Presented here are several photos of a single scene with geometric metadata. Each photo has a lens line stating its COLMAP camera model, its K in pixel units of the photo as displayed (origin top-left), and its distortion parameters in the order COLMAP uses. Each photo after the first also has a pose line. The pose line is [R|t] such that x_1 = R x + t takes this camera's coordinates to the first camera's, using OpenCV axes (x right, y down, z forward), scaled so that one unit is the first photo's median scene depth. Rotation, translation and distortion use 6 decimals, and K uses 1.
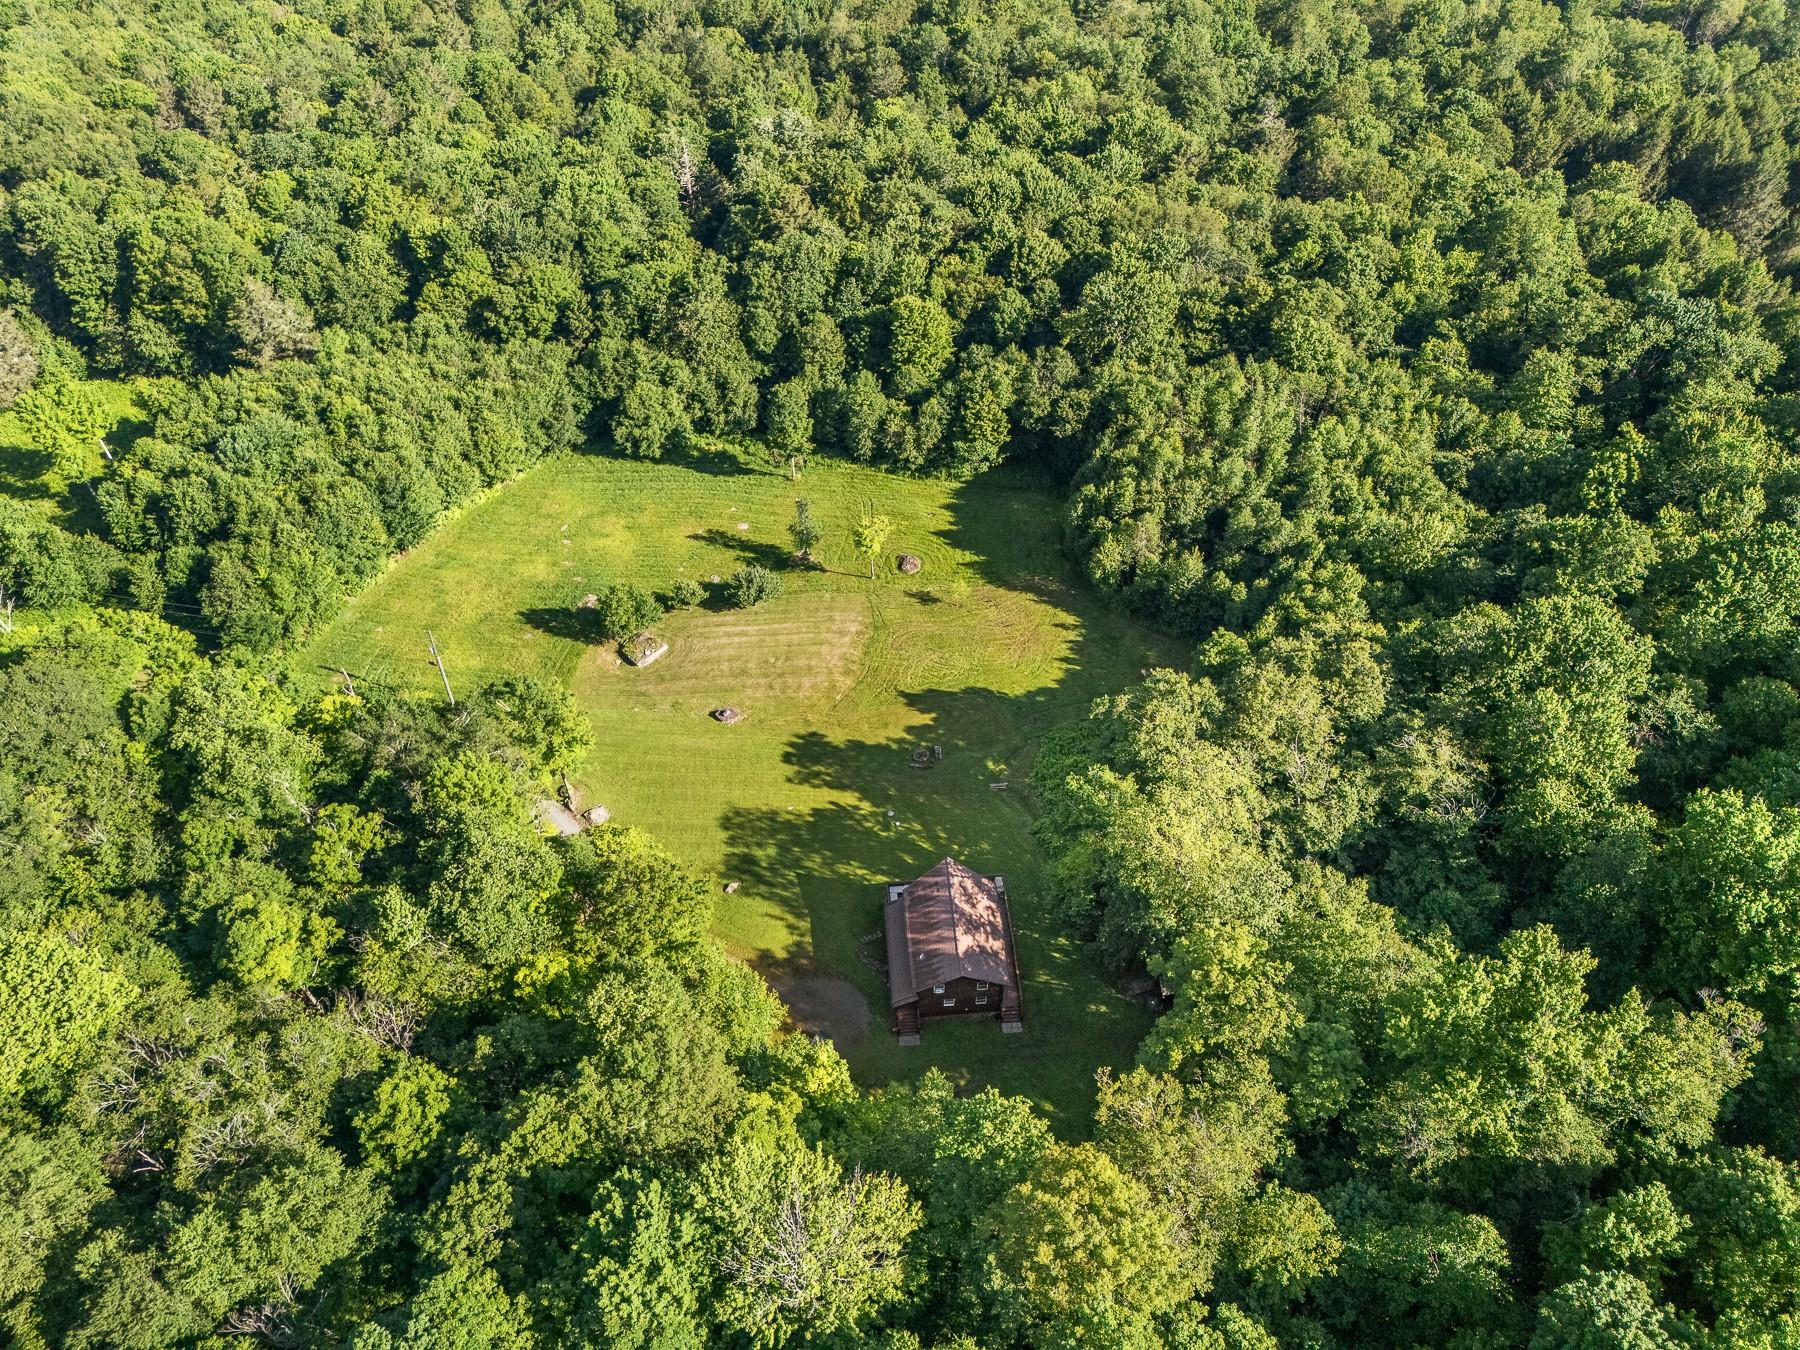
lens RADIAL K [[1303.5, 0, 896.2], [0, 1303.5, 713.8], [0, 0, 1]] dist [0.075339, -0.072926]
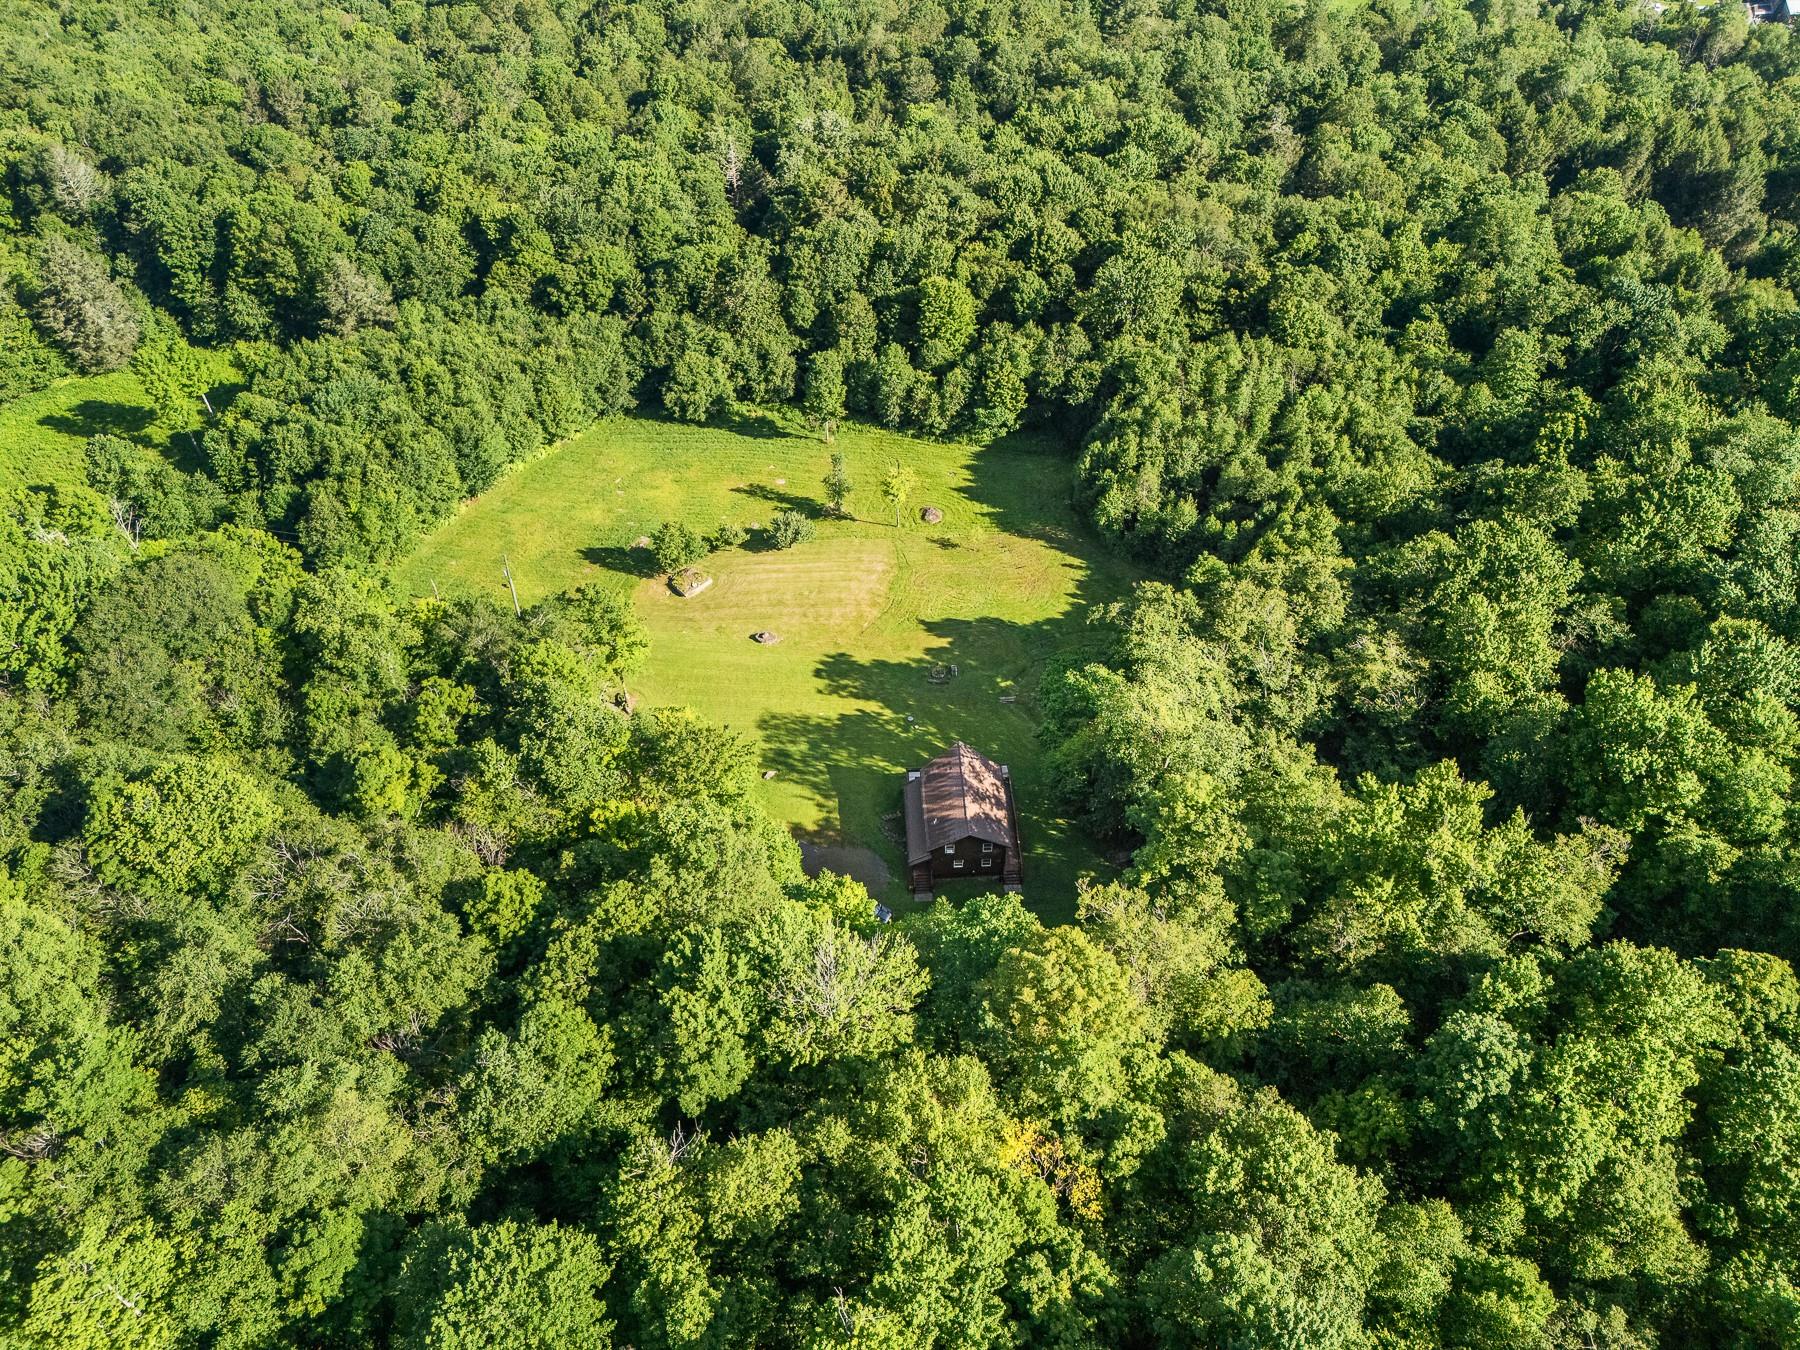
lens RADIAL K [[1319.3, 0, 894.5], [0, 1319.3, 688.1], [0, 0, 1]] dist [0.067117, -0.068374]
pose [[0.999656, 0.019180, -0.017911, 0.001483], [-0.019709, 0.999359, -0.029875, 0.066075], [0.017327, 0.030218, 0.999393, -0.107188]]
